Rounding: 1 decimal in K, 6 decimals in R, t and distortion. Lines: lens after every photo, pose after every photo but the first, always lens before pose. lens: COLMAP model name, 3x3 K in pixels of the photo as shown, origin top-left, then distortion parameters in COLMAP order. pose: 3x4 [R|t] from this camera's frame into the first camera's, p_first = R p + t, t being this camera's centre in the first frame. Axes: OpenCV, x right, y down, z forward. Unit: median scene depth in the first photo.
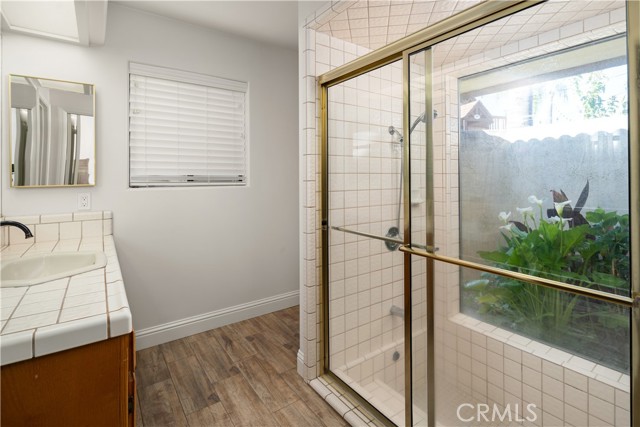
lens RADIAL K [[314.9, 0, 320.2], [0, 314.9, 170.6], [0, 0, 1]] dist [0.005378, -0.002530]
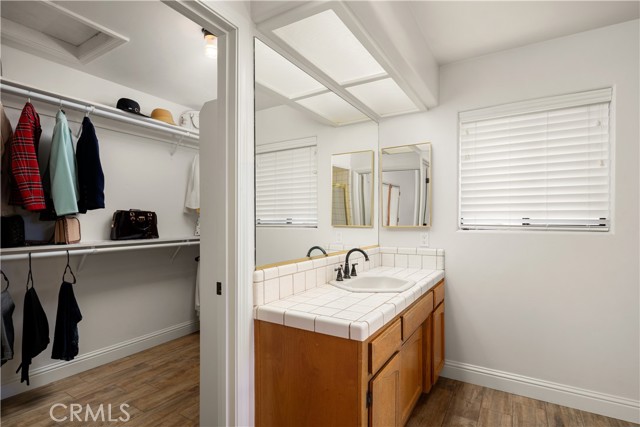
lens RADIAL K [[314.9, 0, 325.2], [0, 314.9, 222.0], [0, 0, 1]] dist [0.005378, -0.002530]
pose [[0.393329, 0.009563, -0.919348, 0.210741], [0.016475, 0.999712, 0.017447, 0.001763], [0.919250, -0.022009, 0.393058, 0.154097]]
